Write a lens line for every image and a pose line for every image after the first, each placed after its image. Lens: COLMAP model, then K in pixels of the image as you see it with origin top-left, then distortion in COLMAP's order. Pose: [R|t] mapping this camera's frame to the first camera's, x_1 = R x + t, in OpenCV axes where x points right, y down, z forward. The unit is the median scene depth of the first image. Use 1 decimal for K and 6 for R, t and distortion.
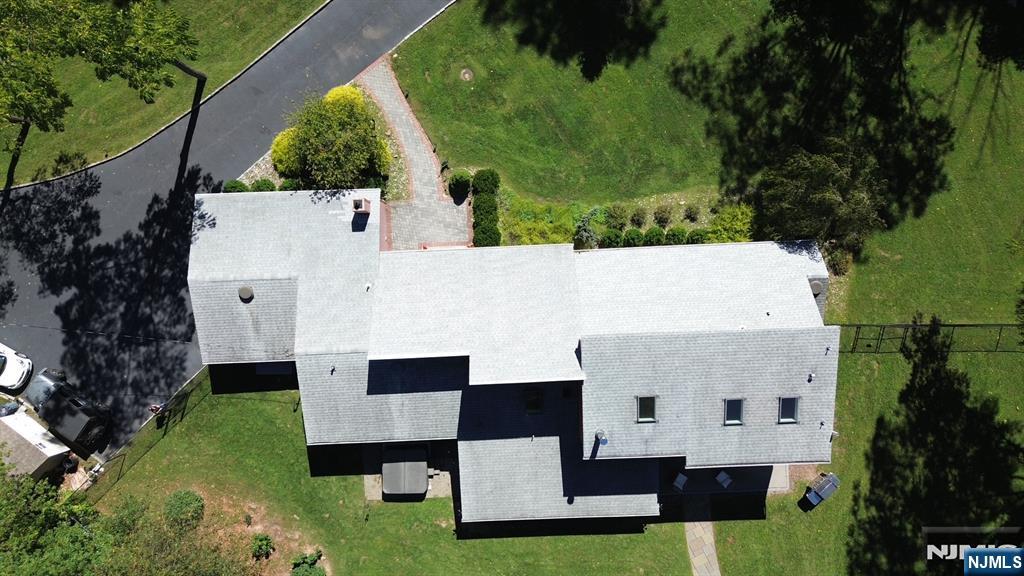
lens RADIAL K [[730.2, 0, 512.0], [0, 730.2, 288.0], [0, 0, 1]] dist [-0.088829, -0.002131]
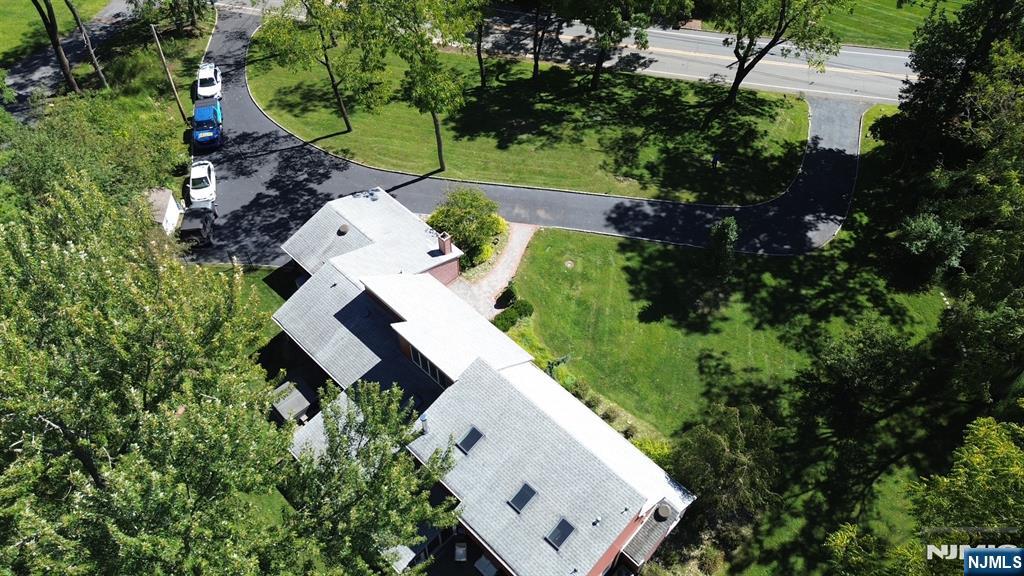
lens RADIAL K [[730.2, 0, 512.0], [0, 730.2, 288.0], [0, 0, 1]] dist [-0.088829, -0.002131]
pose [[0.686773, 0.536747, -0.490148, 0.555994], [-0.726364, 0.531990, -0.435181, 0.406846], [0.027172, 0.654897, 0.755230, 0.008102]]
